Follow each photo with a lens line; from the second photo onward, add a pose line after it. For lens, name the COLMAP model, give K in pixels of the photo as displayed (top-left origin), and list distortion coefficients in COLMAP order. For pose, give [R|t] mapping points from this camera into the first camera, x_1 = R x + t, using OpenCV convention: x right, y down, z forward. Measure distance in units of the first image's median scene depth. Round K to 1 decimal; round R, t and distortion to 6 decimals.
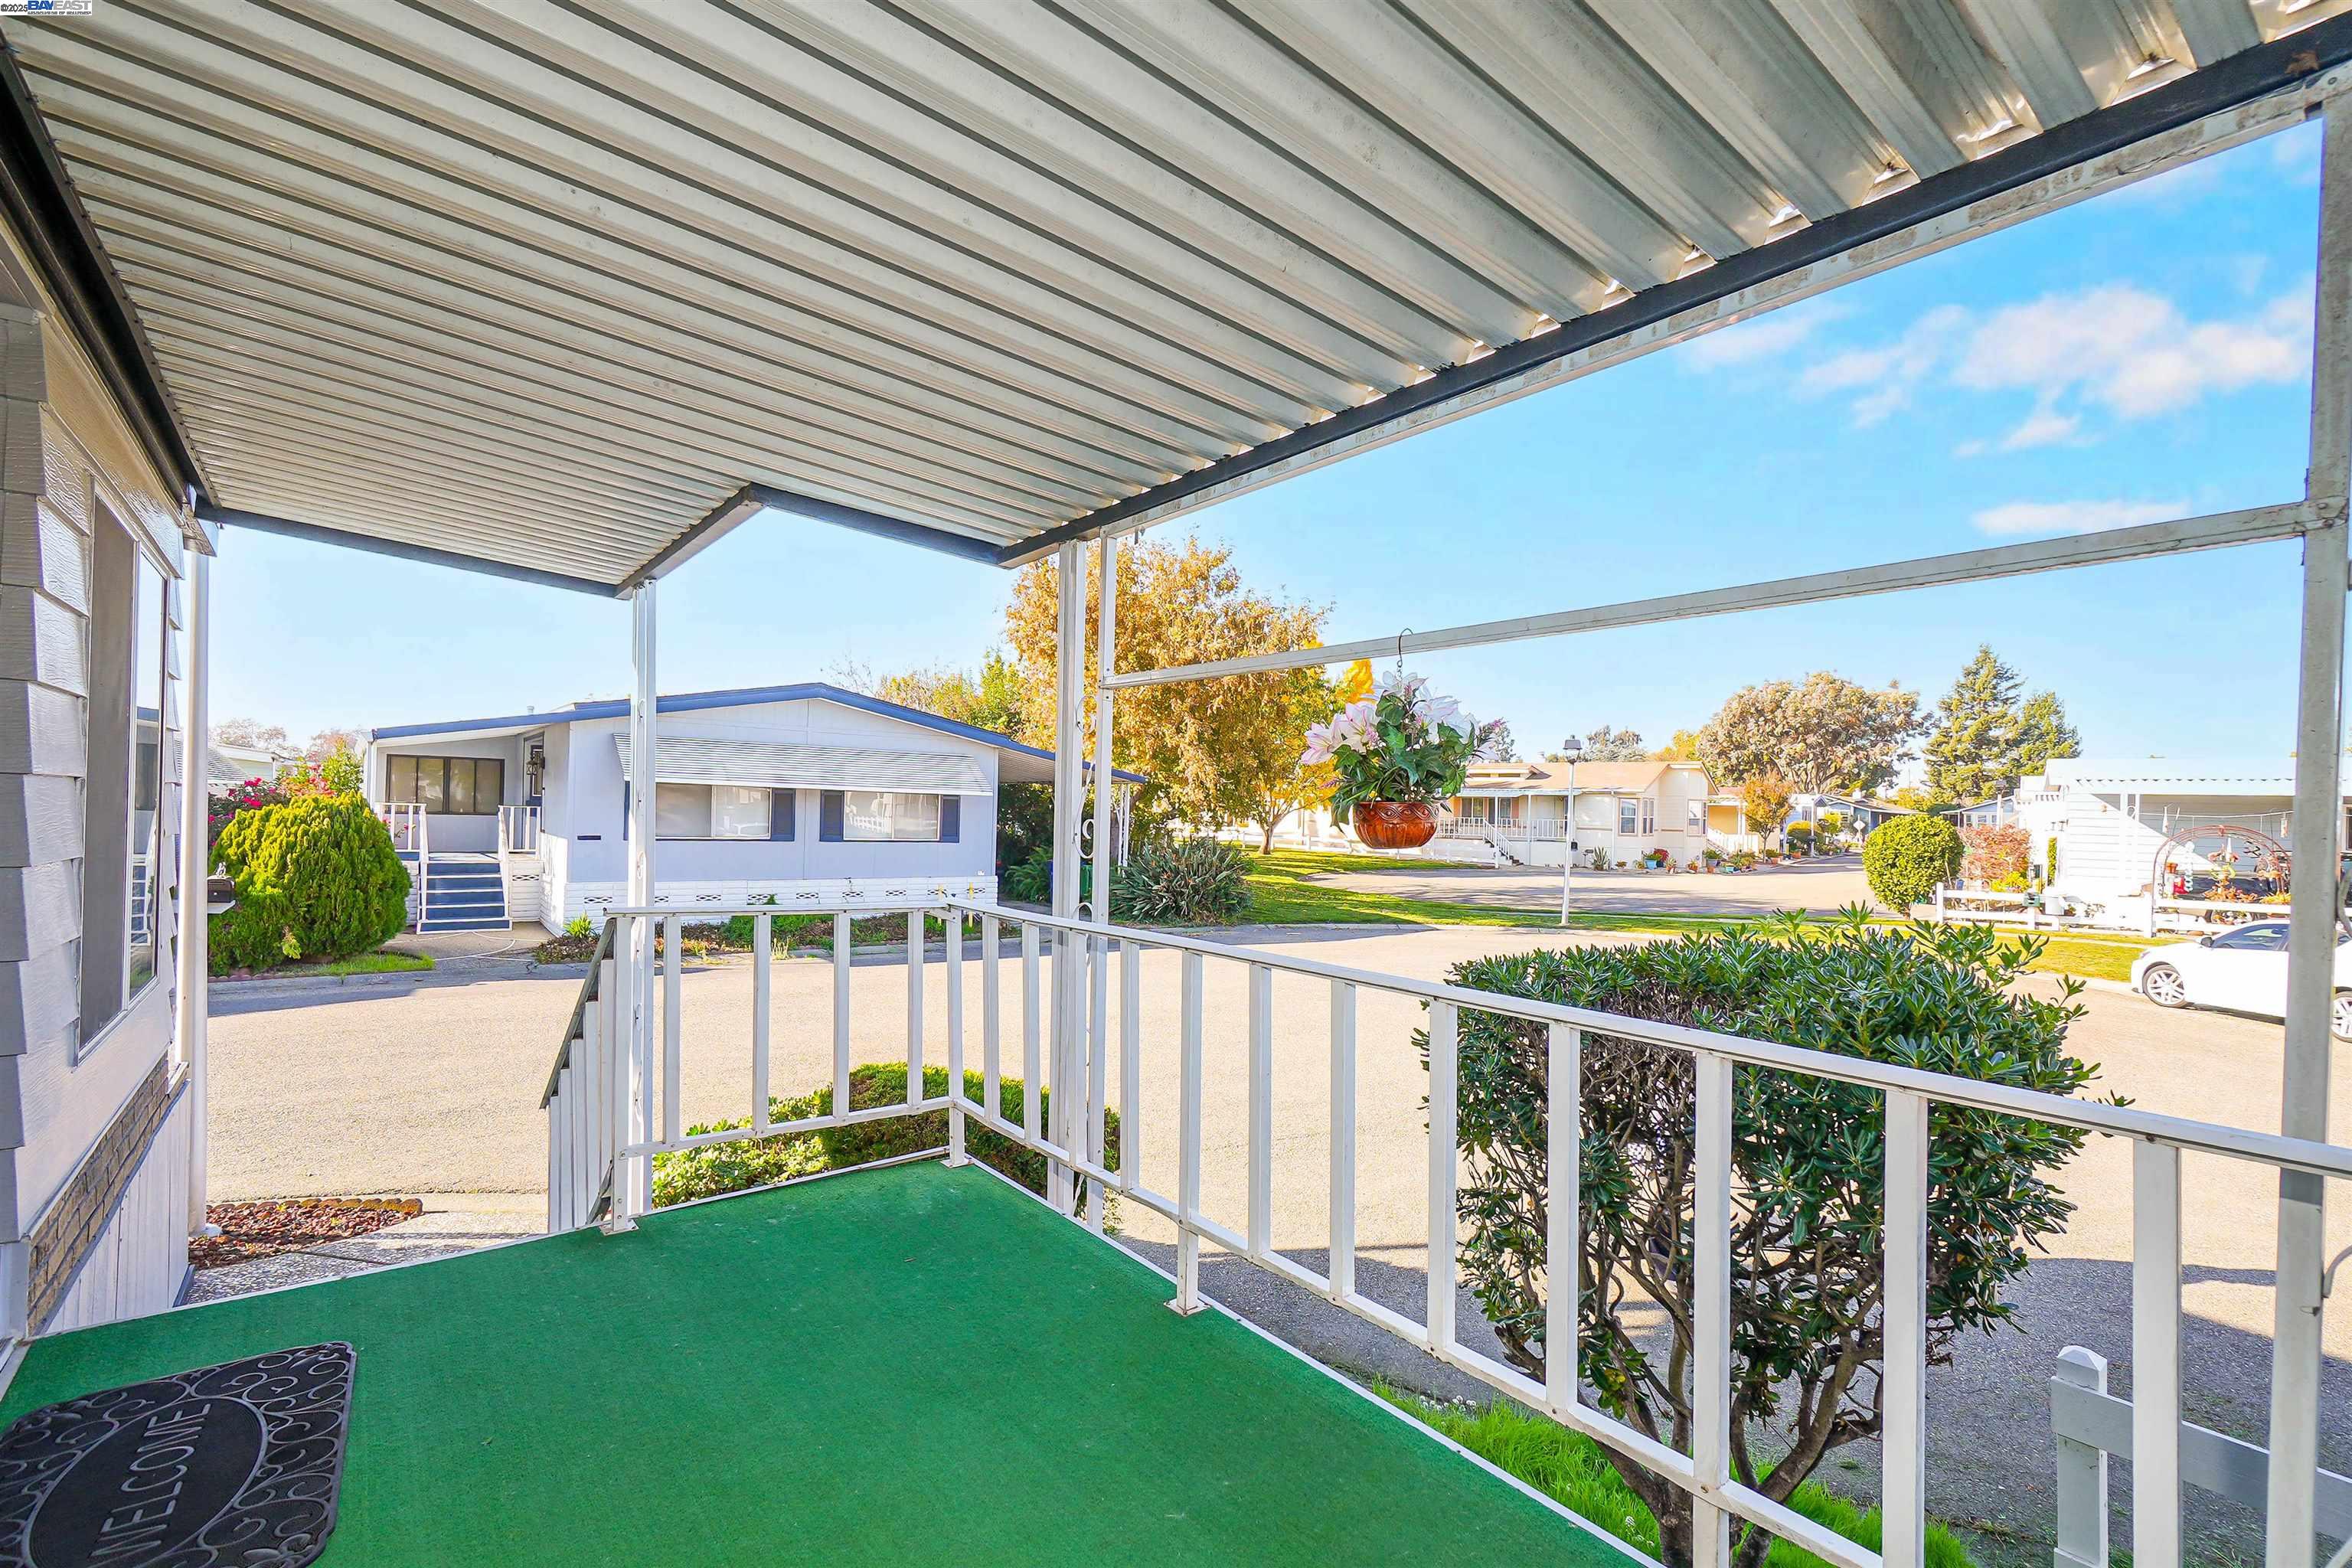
lens RADIAL K [[1015.7, 0, 1173.8], [0, 1015.7, 772.7], [0, 0, 1]] dist [-0.001942, 0.000505]
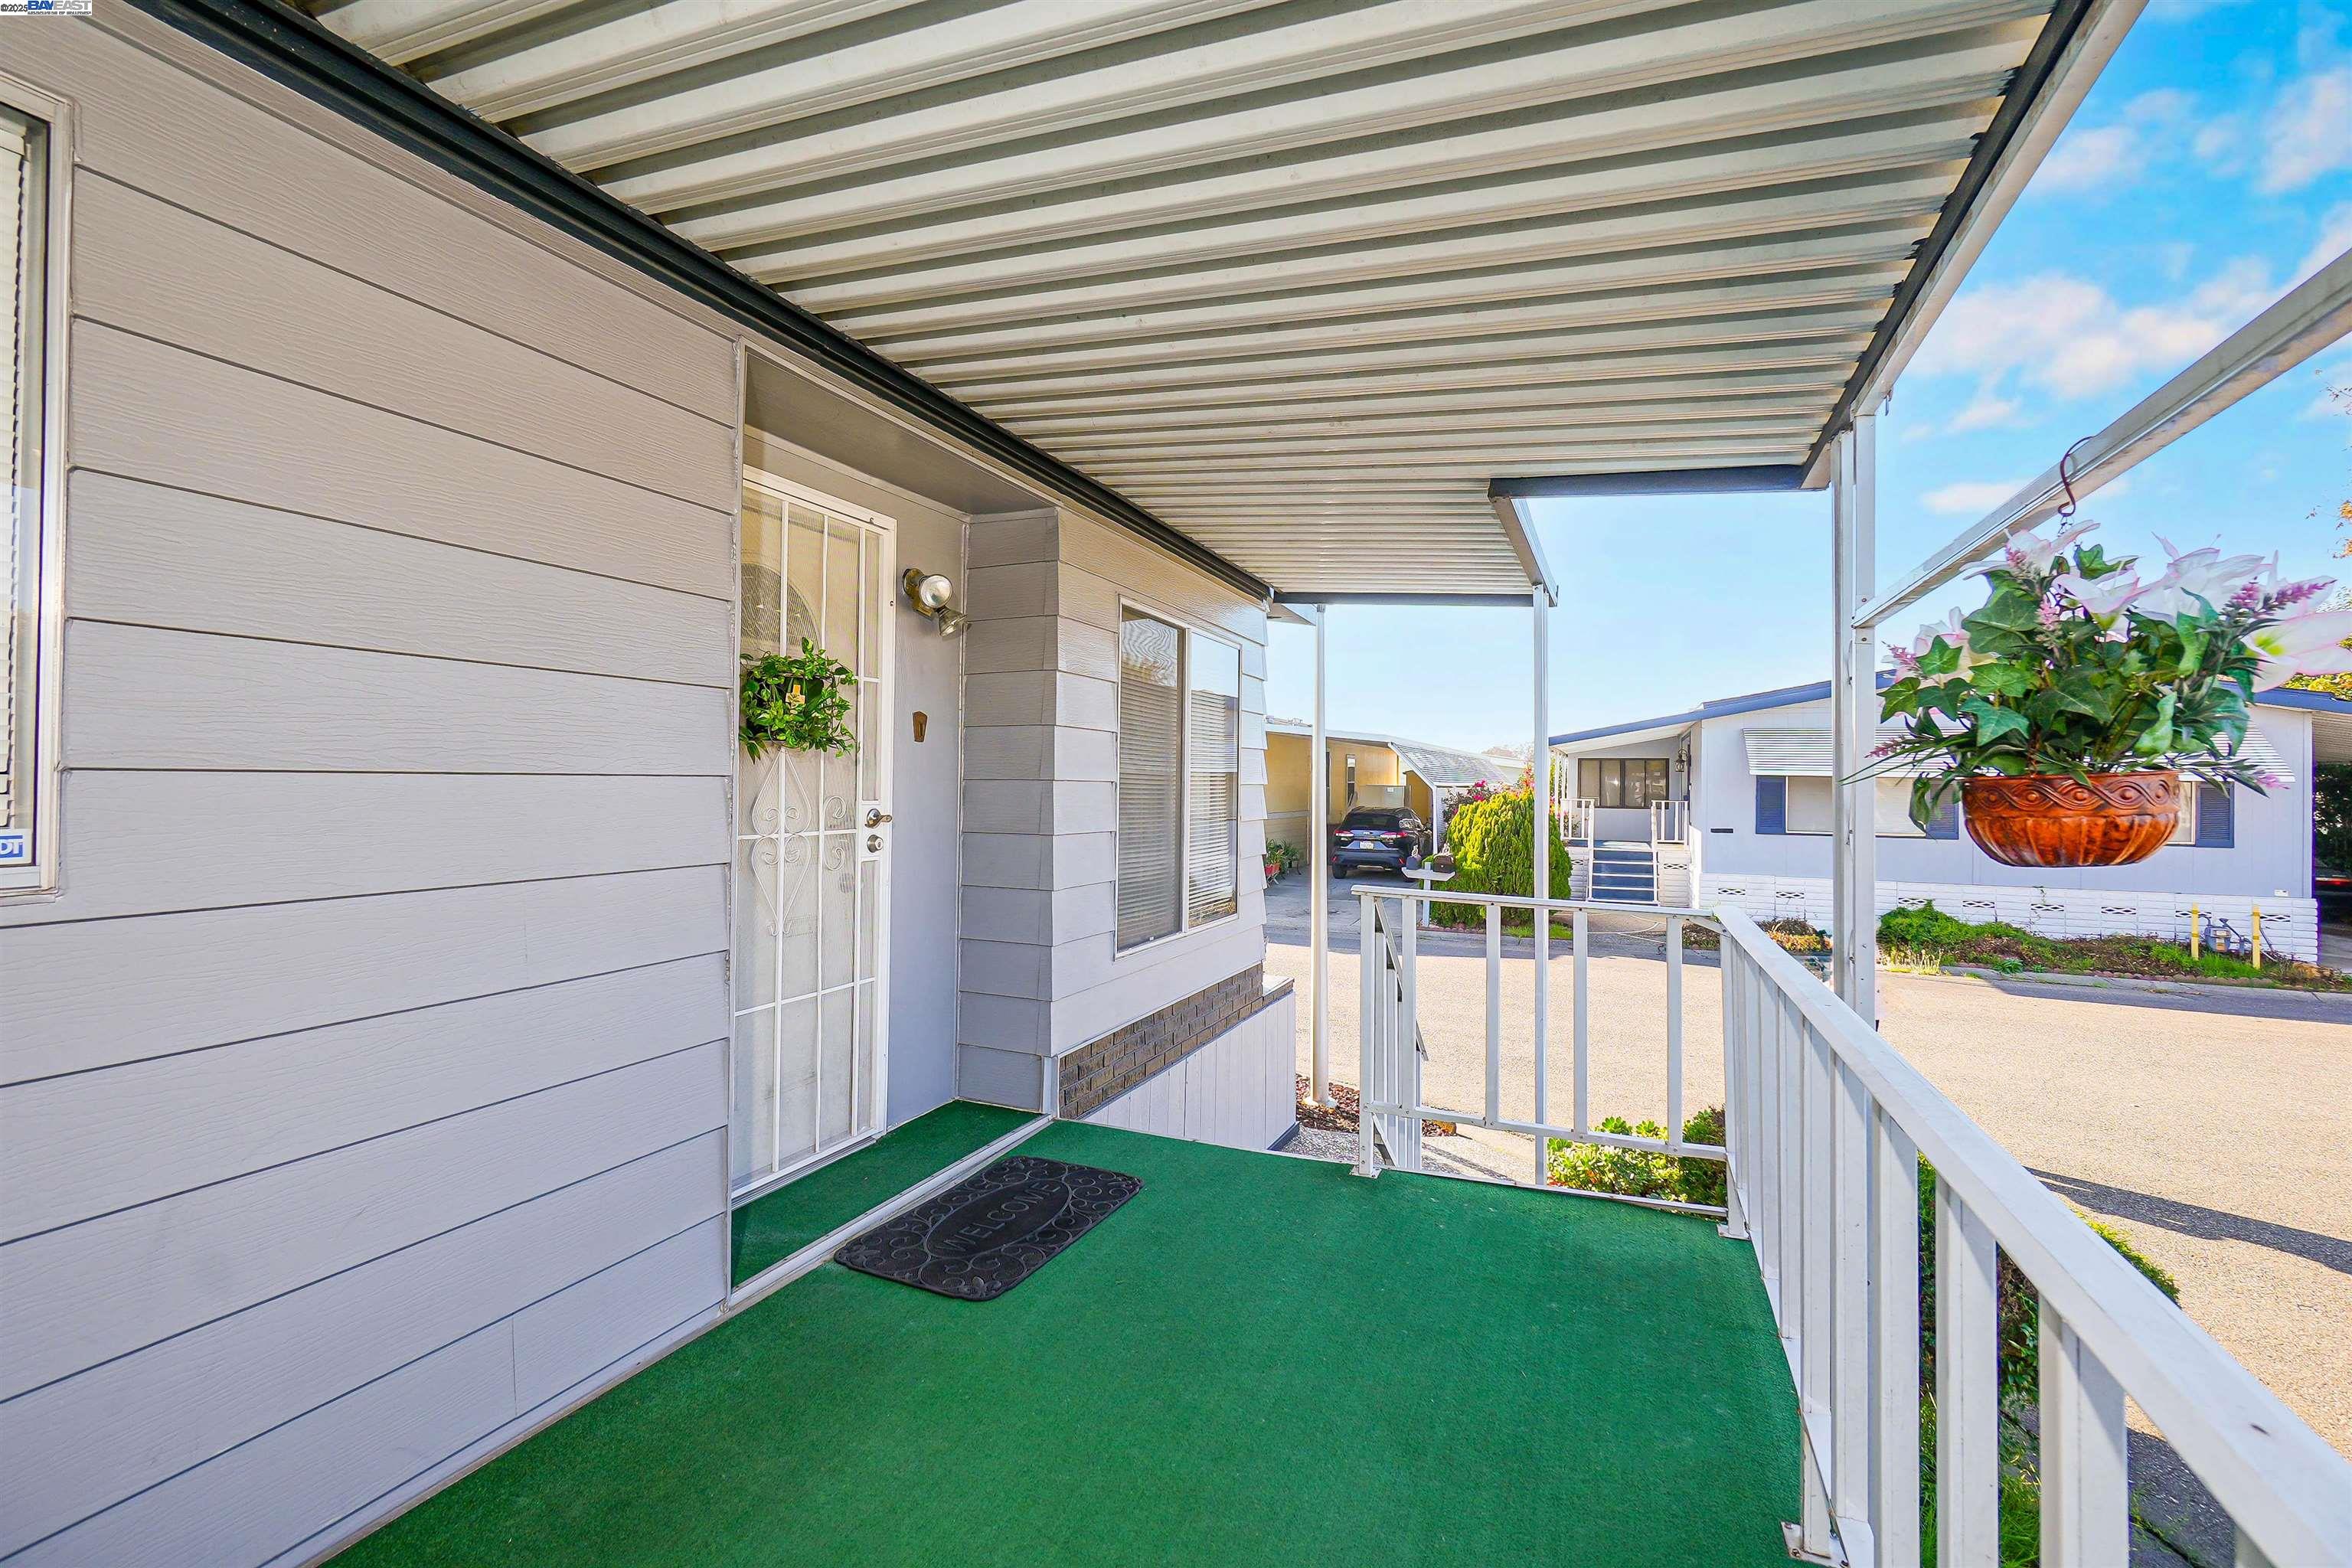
lens RADIAL K [[1007.6, 0, 1237.6], [0, 1007.6, 740.7], [0, 0, 1]] dist [0.000168, 0.000172]
pose [[0.508540, -0.058278, -0.859064, 0.080994], [0.035588, 0.998277, -0.046655, 0.004278], [0.860302, -0.006847, 0.509738, 0.069033]]
